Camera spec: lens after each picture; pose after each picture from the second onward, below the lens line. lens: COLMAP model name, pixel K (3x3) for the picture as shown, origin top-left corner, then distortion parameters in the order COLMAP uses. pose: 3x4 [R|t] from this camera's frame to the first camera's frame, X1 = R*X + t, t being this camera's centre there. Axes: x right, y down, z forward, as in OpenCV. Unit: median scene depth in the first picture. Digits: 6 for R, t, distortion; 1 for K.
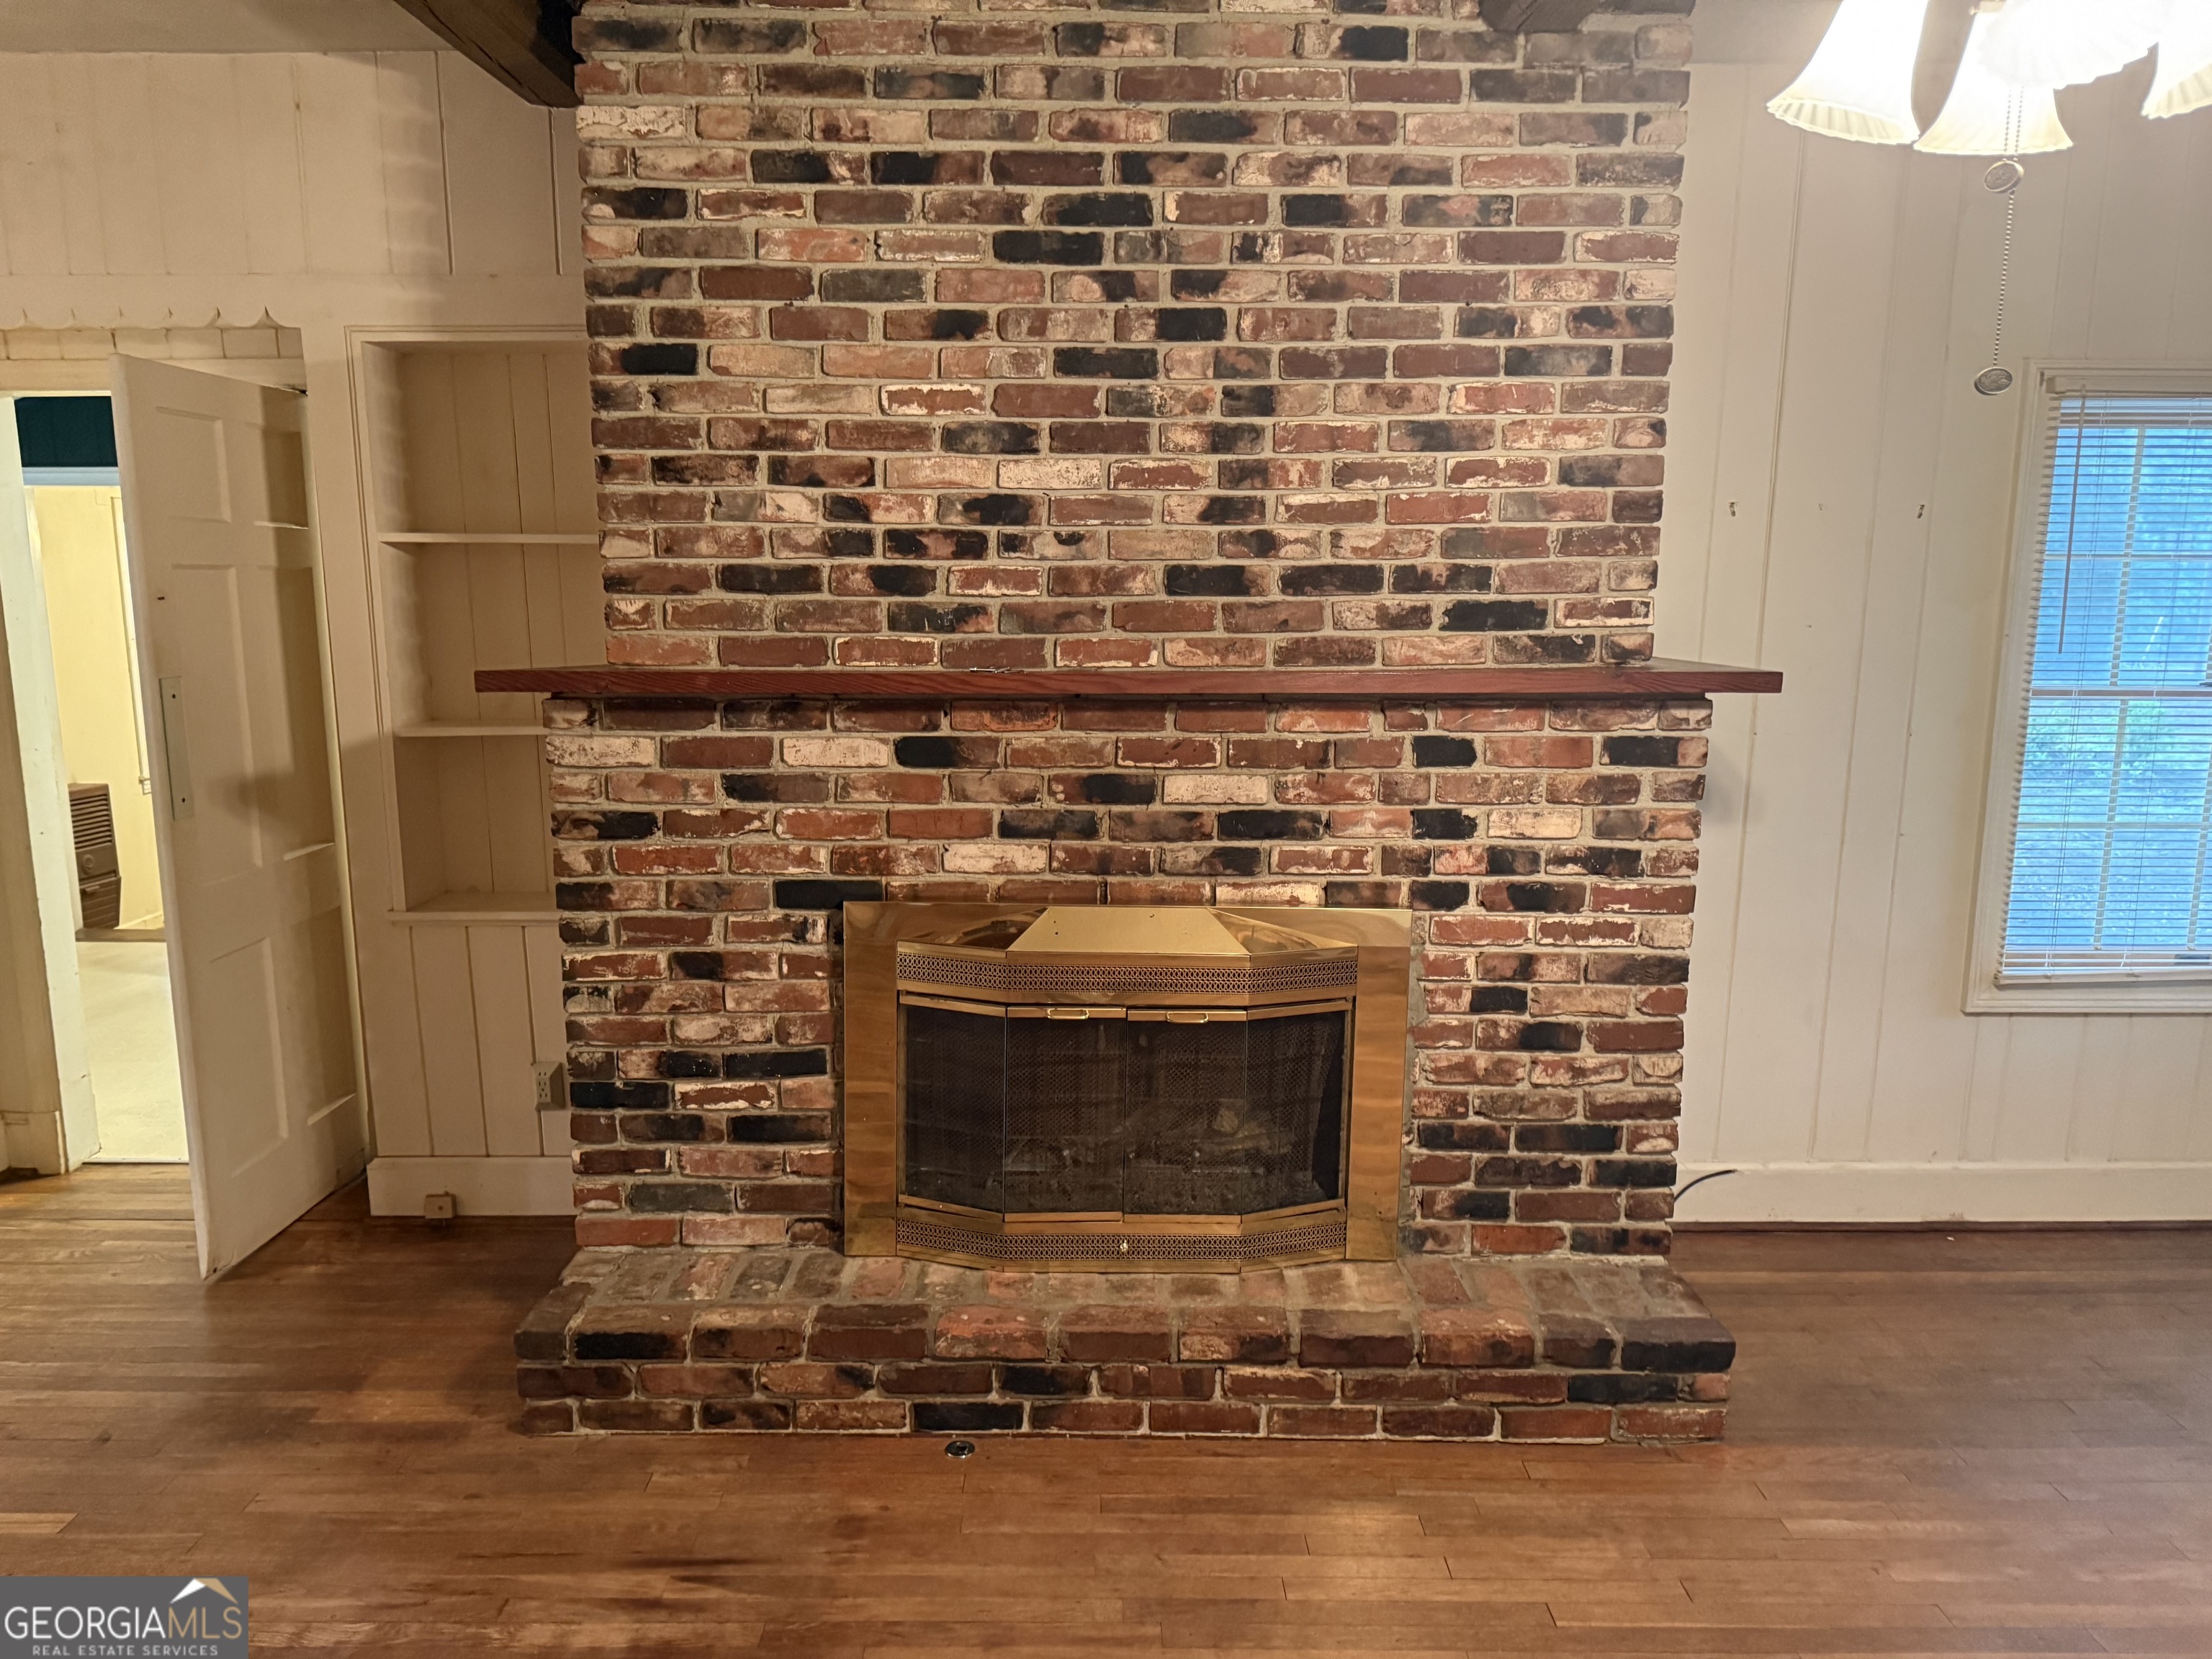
lens RADIAL K [[1535.8, 0, 1079.5], [0, 1535.8, 841.4], [0, 0, 1]] dist [0.190836, -0.406093]
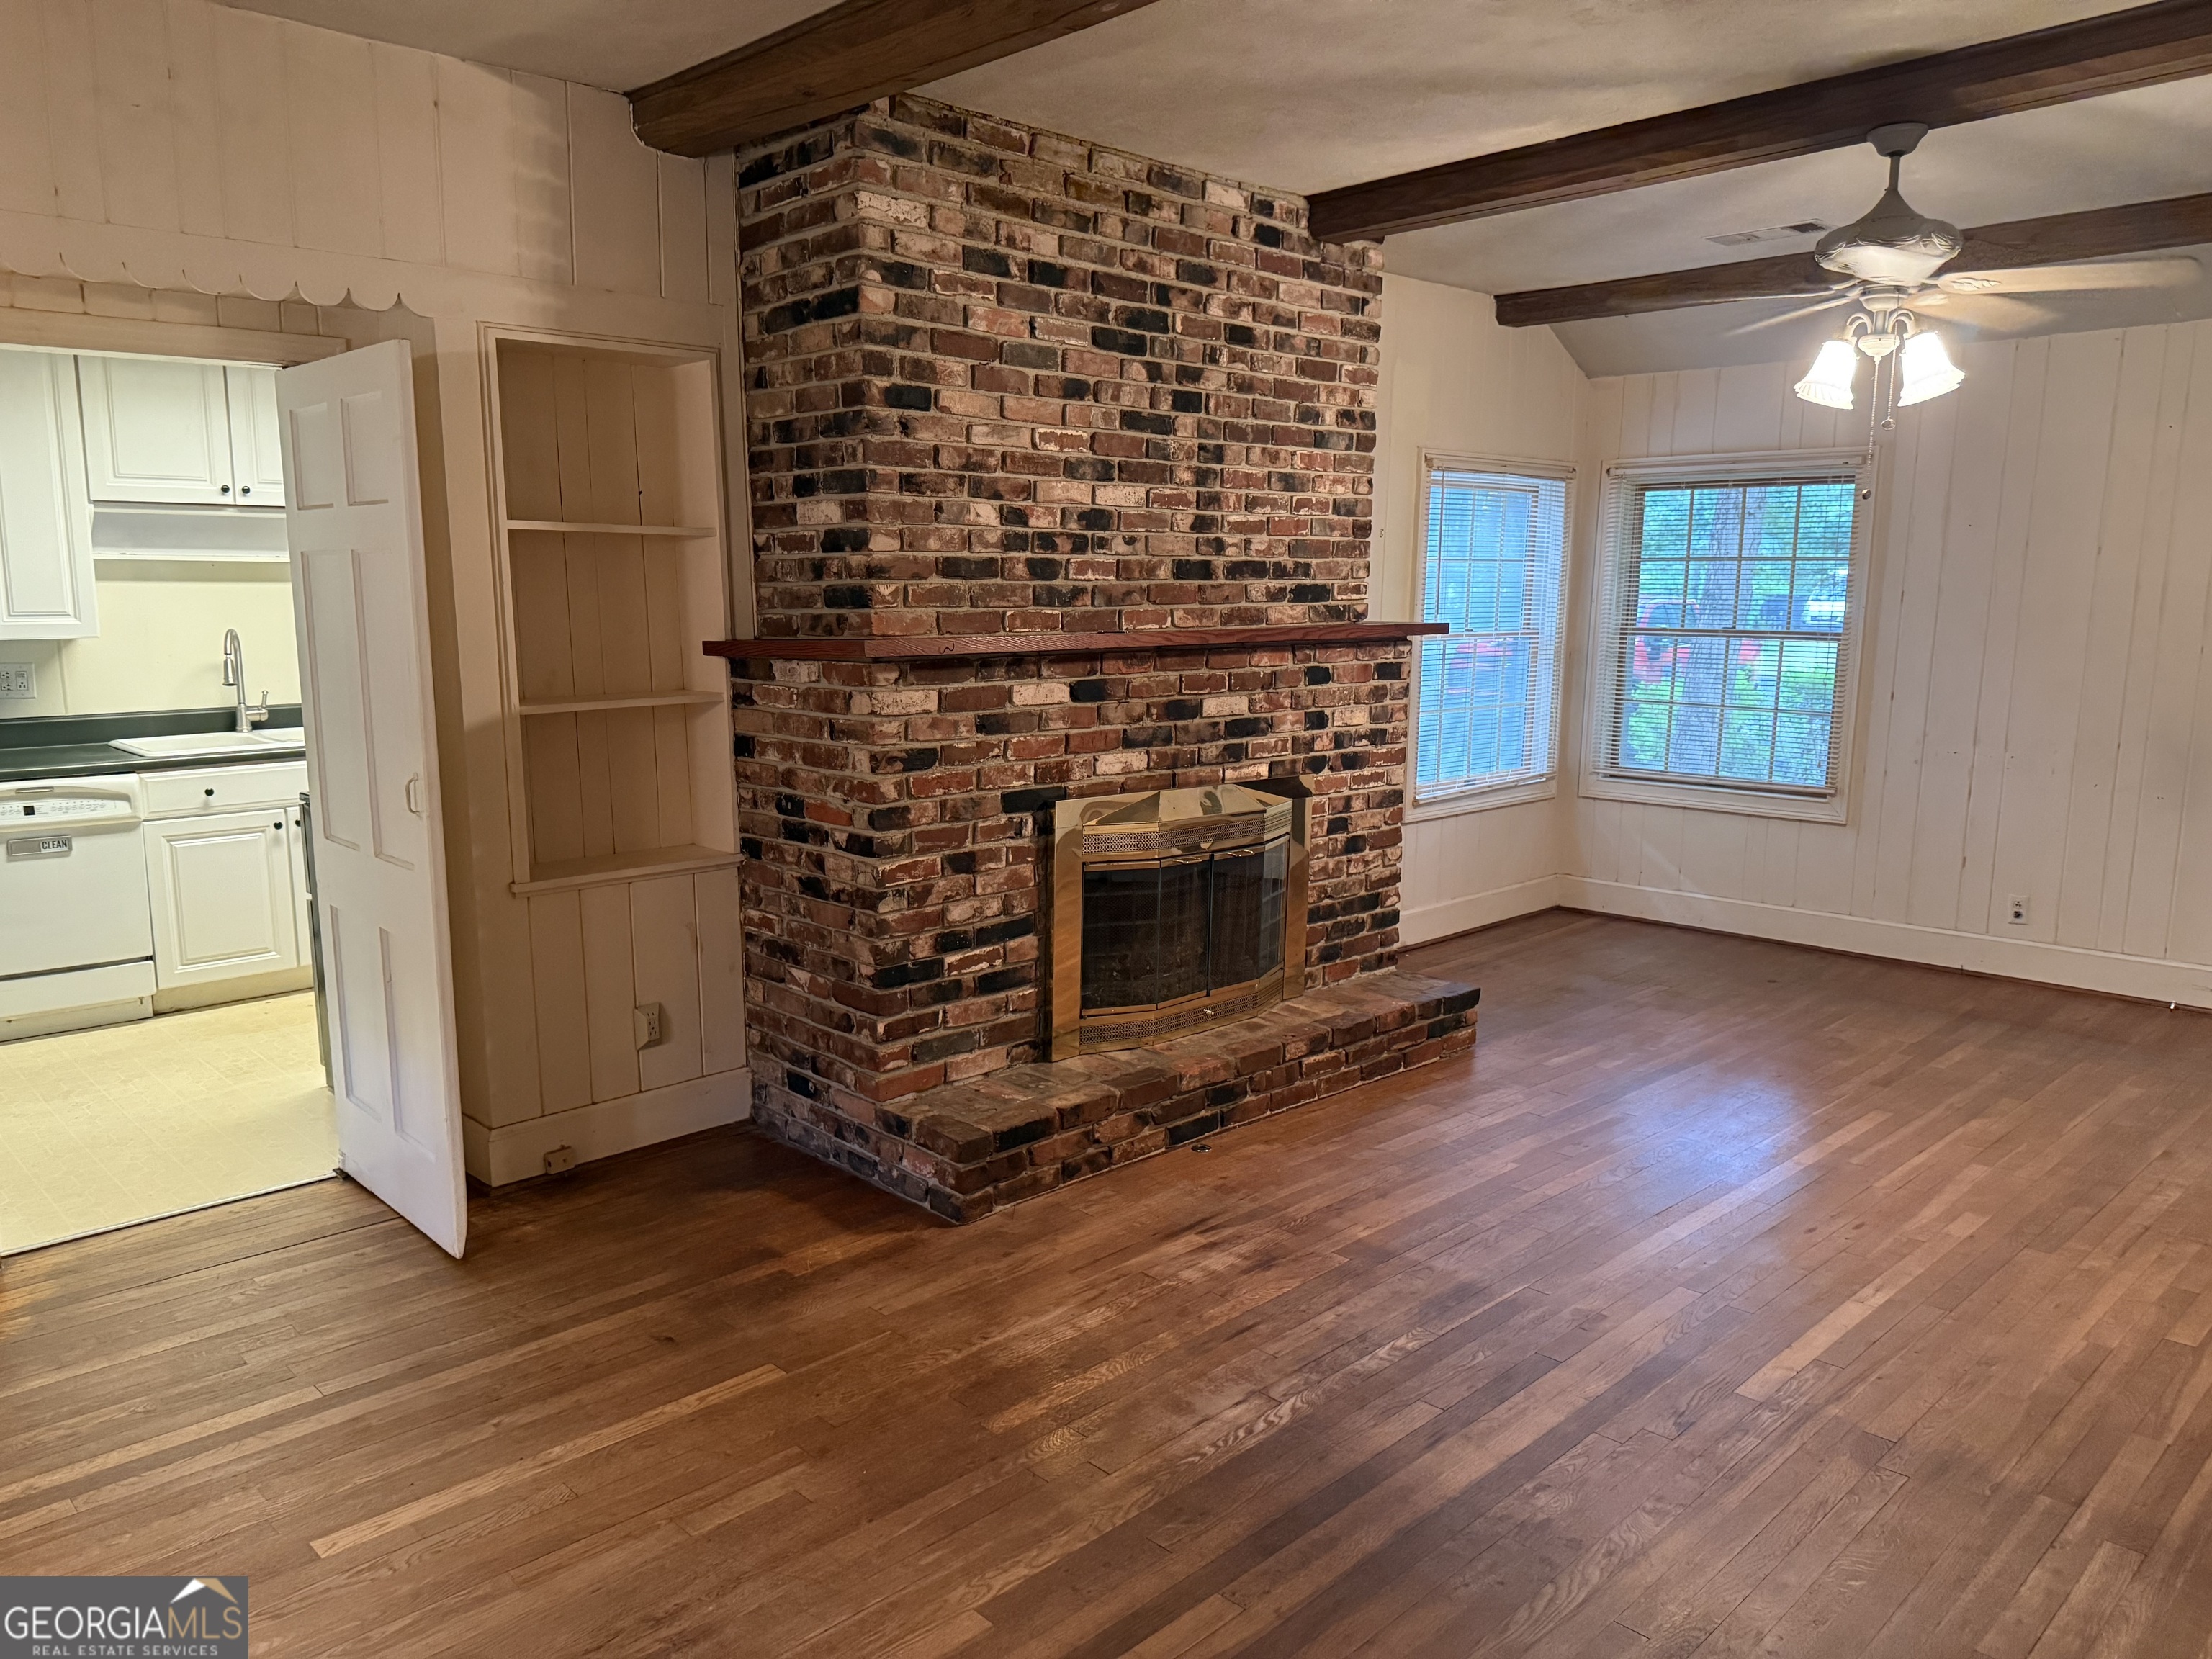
lens RADIAL K [[1552.3, 0, 1106.0], [0, 1552.3, 829.5], [0, 0, 1]] dist [0.185127, -0.250685]
pose [[0.724314, -0.108105, 0.680943, -1.058242], [0.109353, 0.993142, 0.041350, 0.010886], [-0.680743, 0.044513, 0.731168, -0.046680]]
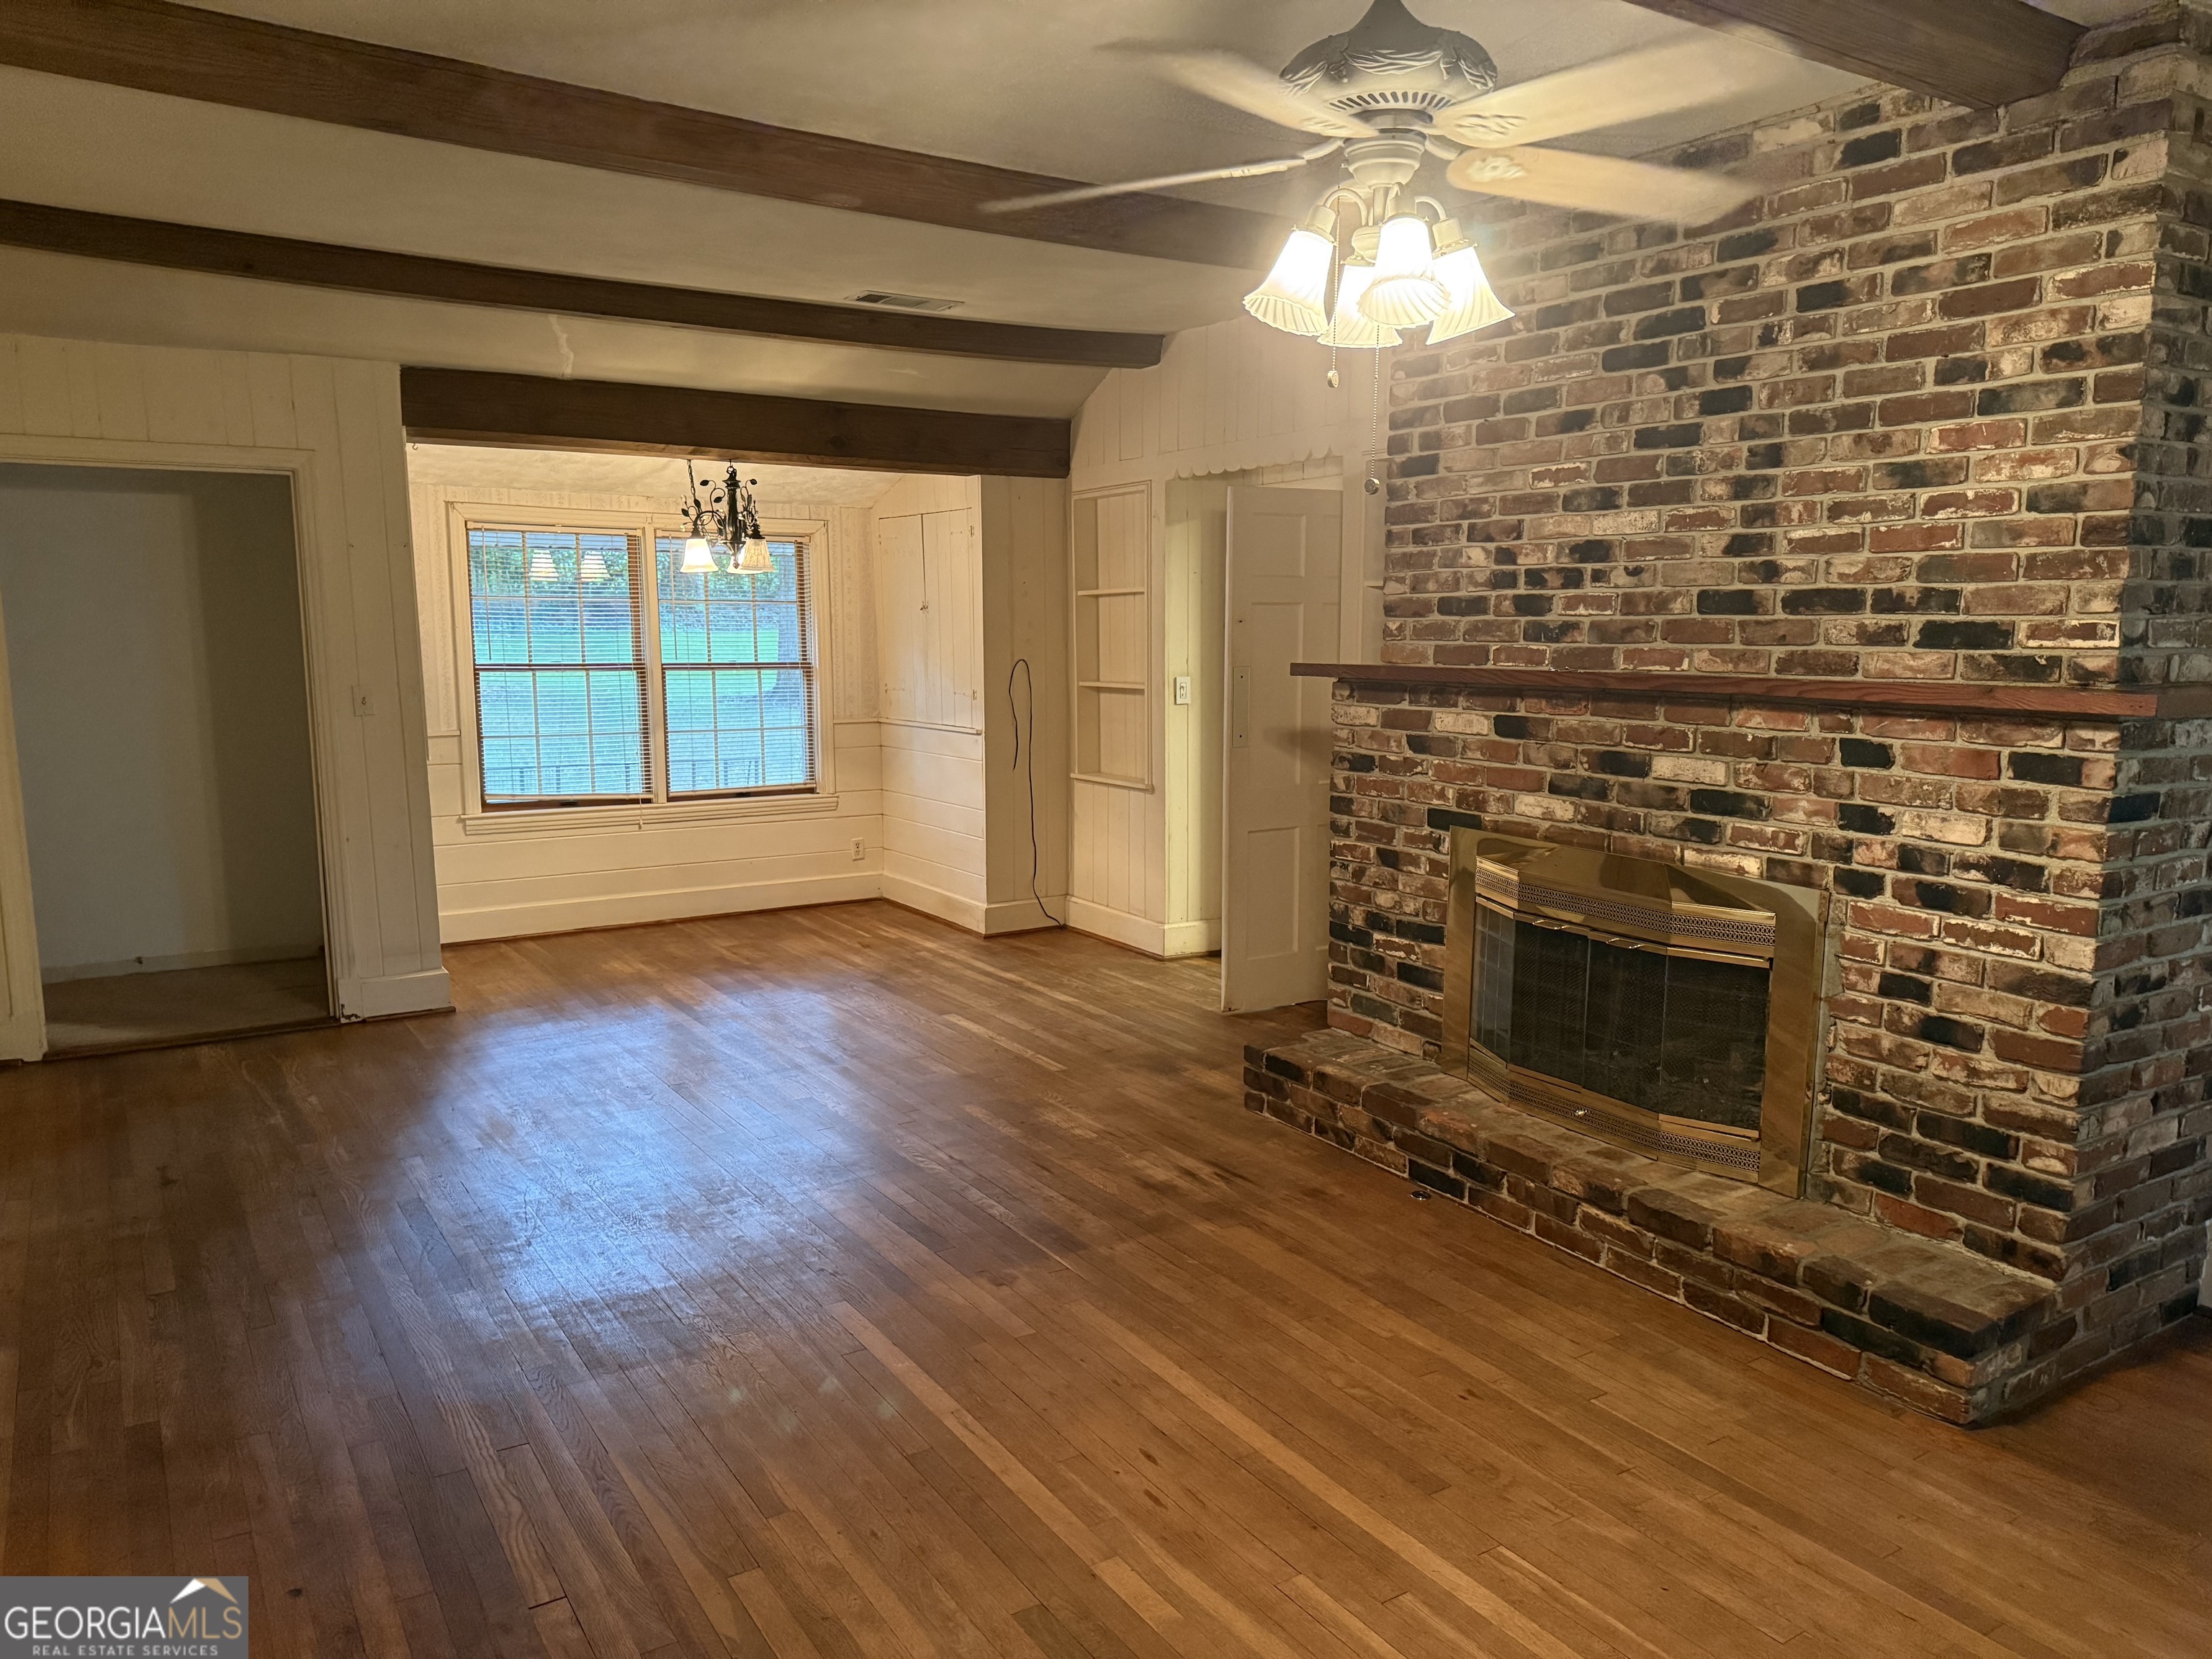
lens RADIAL K [[1523.8, 0, 1098.4], [0, 1523.8, 850.9], [0, 0, 1]] dist [0.076745, -0.134864]
pose [[0.534434, 0.127448, -0.835546, 0.869416], [-0.139883, 0.988270, 0.061271, 0.020675], [0.833555, 0.084134, 0.545993, -0.063386]]
